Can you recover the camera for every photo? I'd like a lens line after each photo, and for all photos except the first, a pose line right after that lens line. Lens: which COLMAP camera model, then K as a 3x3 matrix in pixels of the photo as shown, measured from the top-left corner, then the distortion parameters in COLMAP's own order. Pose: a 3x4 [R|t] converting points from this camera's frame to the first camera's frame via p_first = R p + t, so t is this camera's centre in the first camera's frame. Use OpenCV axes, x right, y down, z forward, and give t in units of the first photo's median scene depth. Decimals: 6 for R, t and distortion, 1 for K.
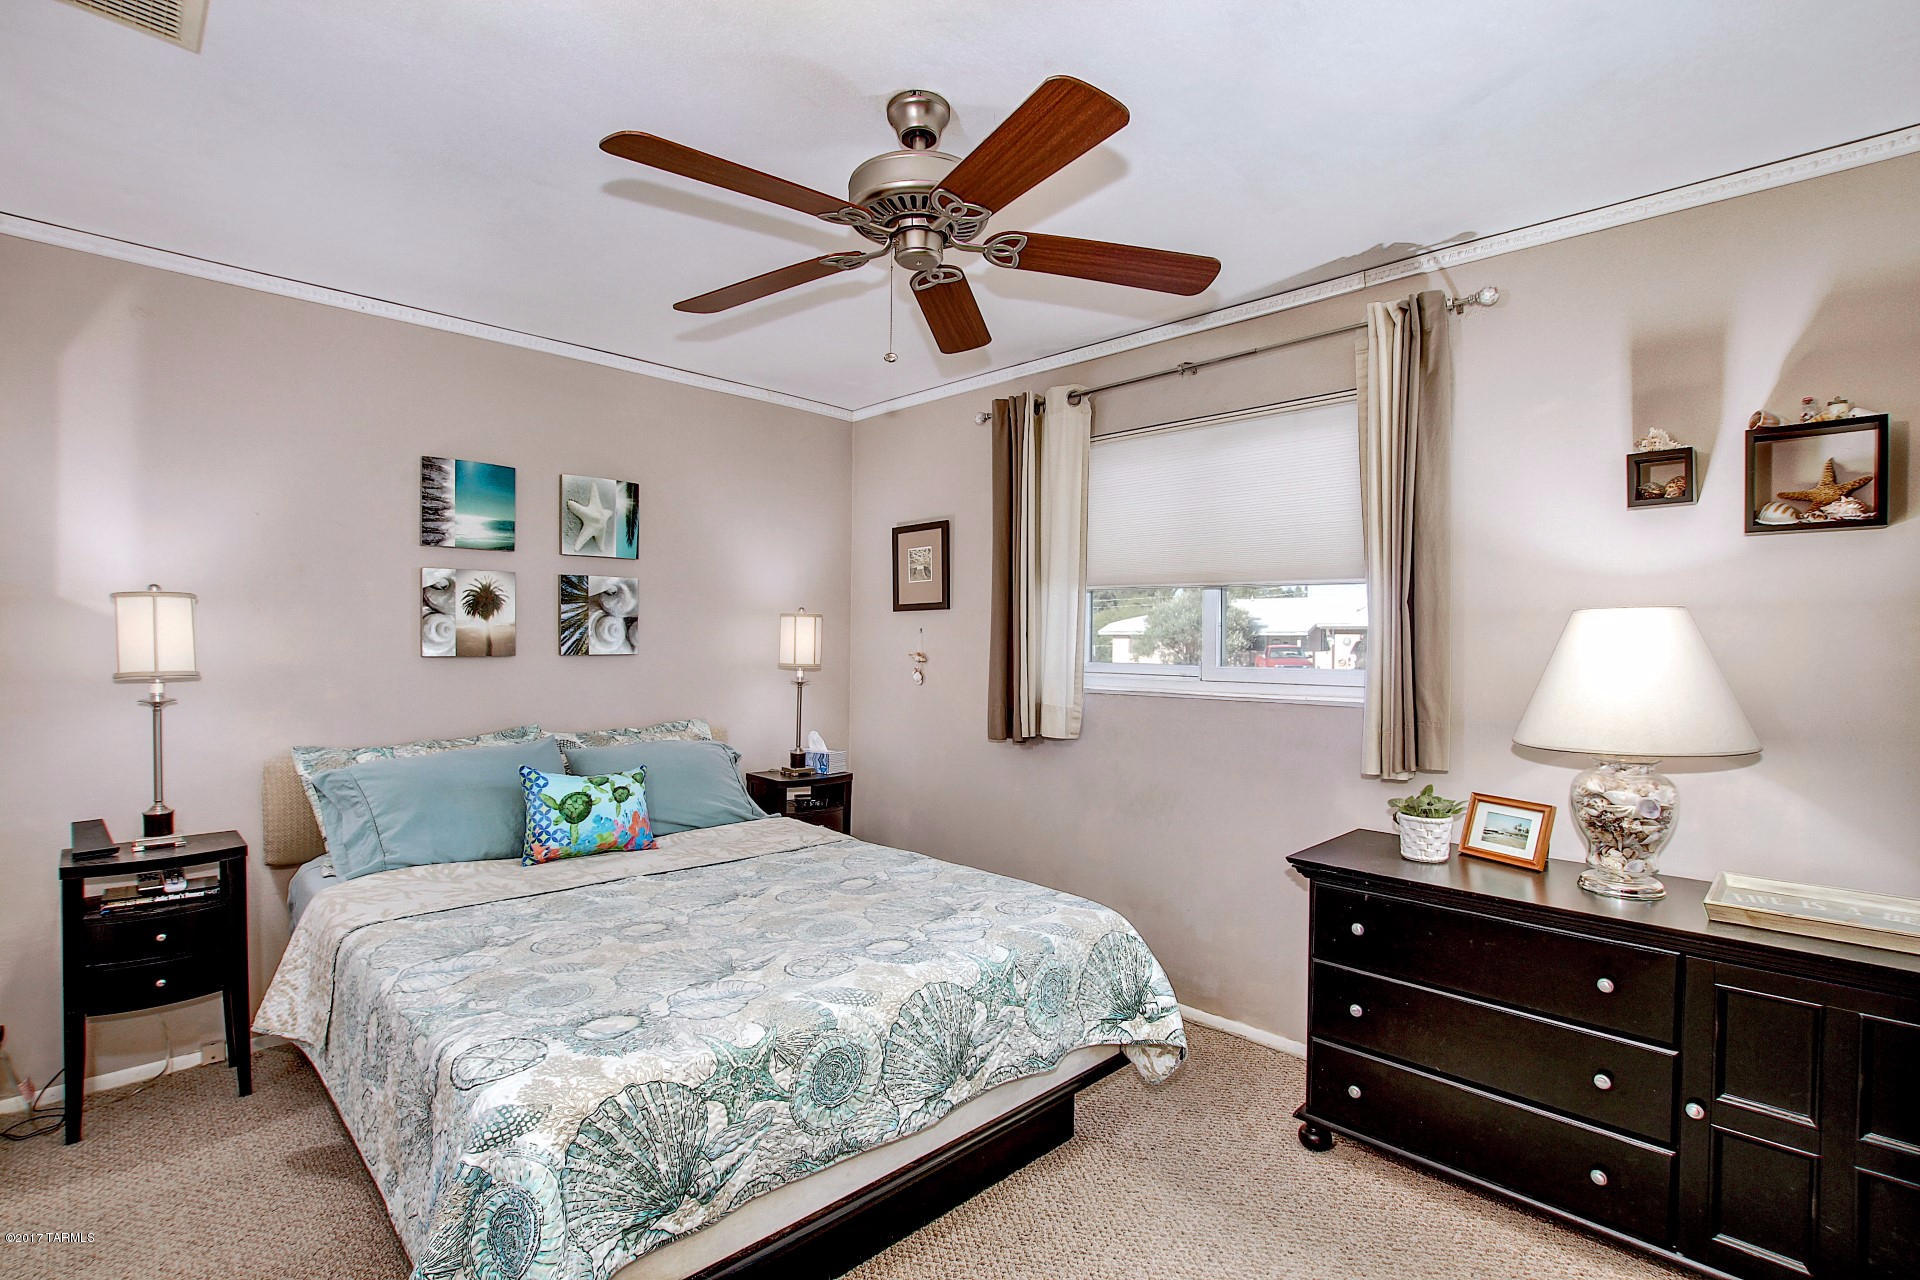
lens RADIAL K [[890.3, 0, 965.1], [0, 890.3, 648.7], [0, 0, 1]] dist [-0.037516, 0.007187]
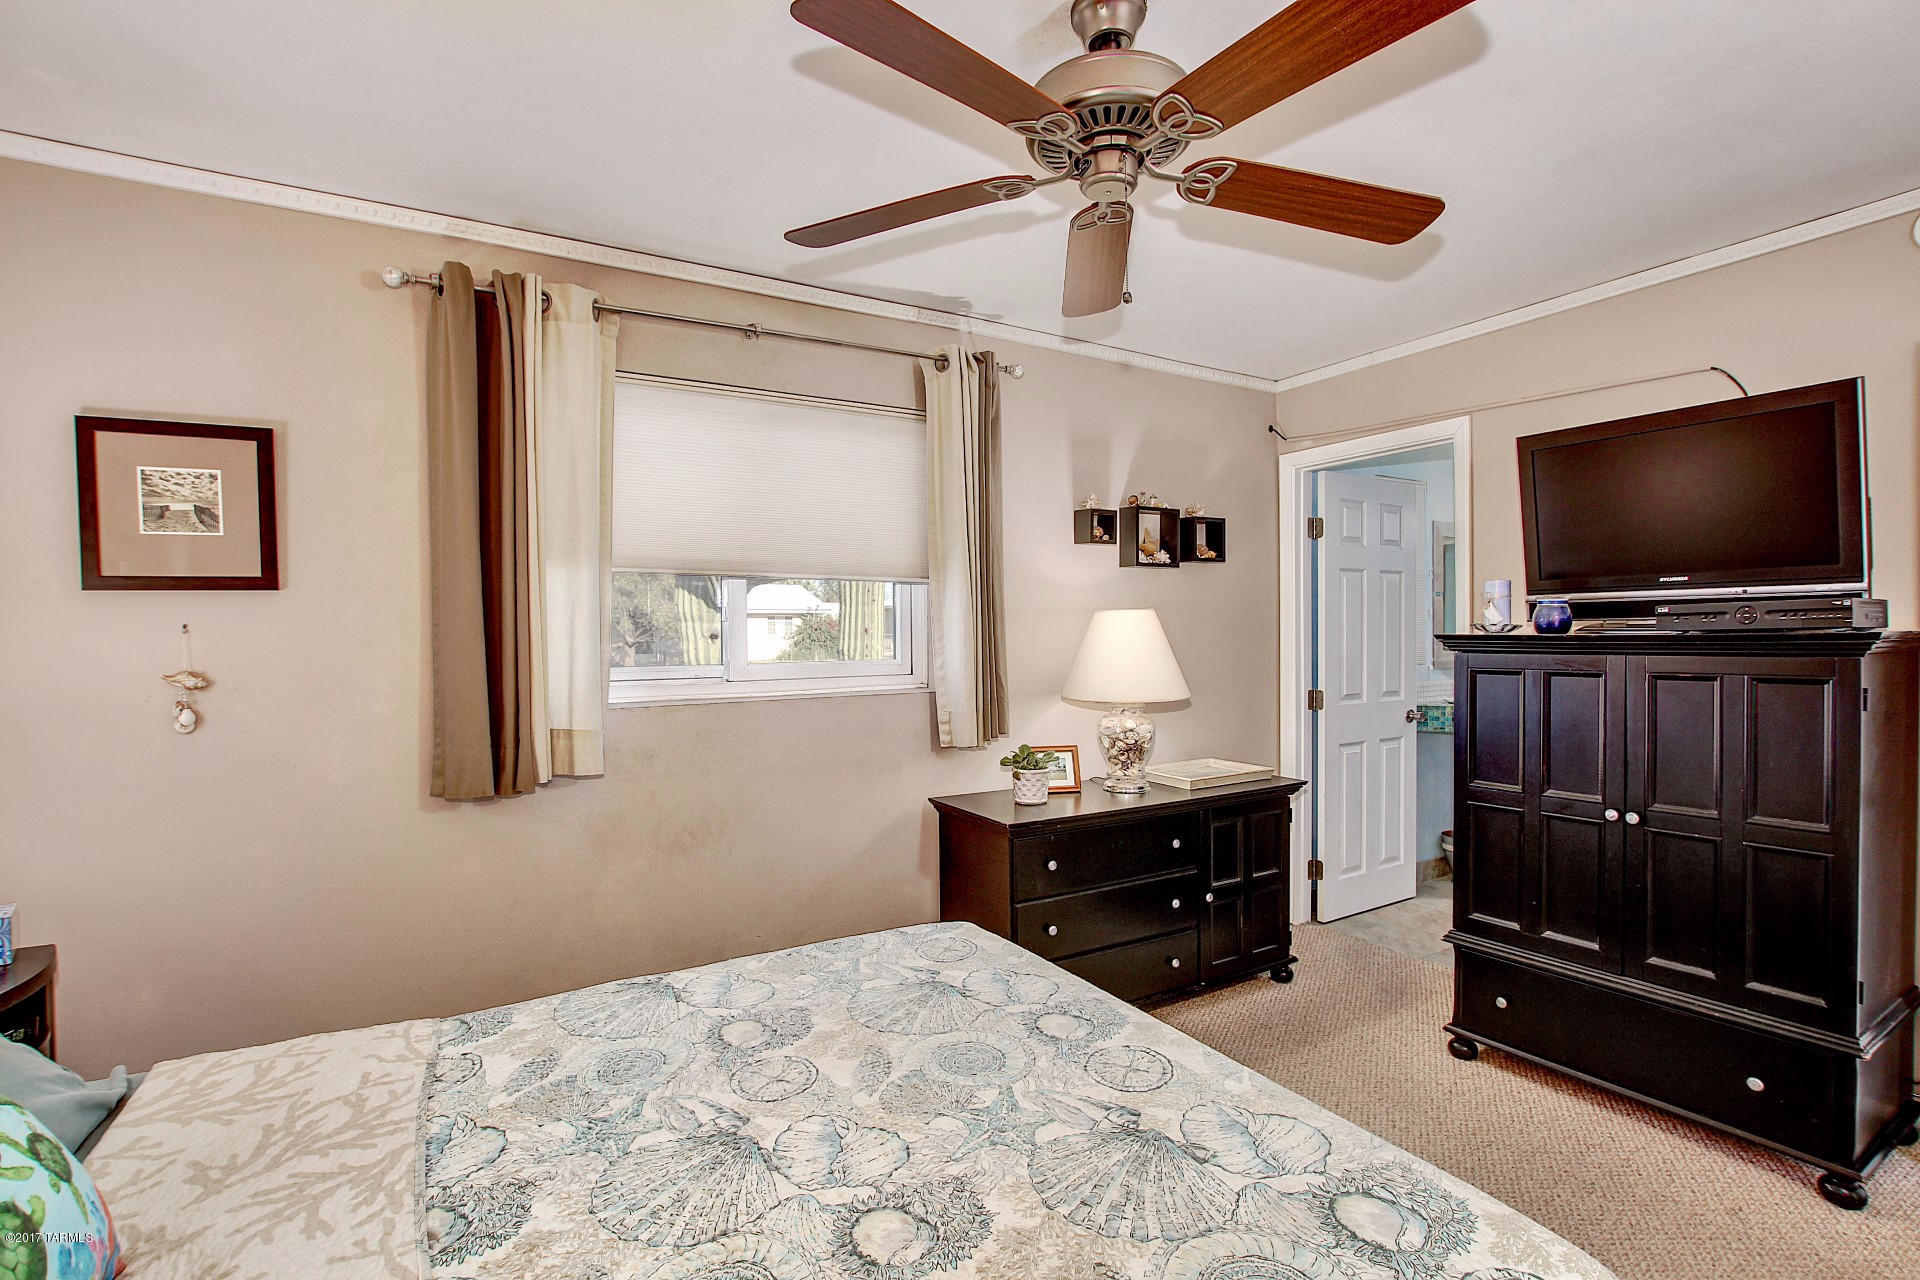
lens RADIAL K [[890.3, 0, 965.1], [0, 890.3, 648.7], [0, 0, 1]] dist [-0.037516, 0.007187]
pose [[0.248615, -0.029999, 0.968138, -0.711381], [0.022794, 0.999425, 0.025115, -0.018765], [-0.968334, 0.015823, 0.249156, 0.725047]]
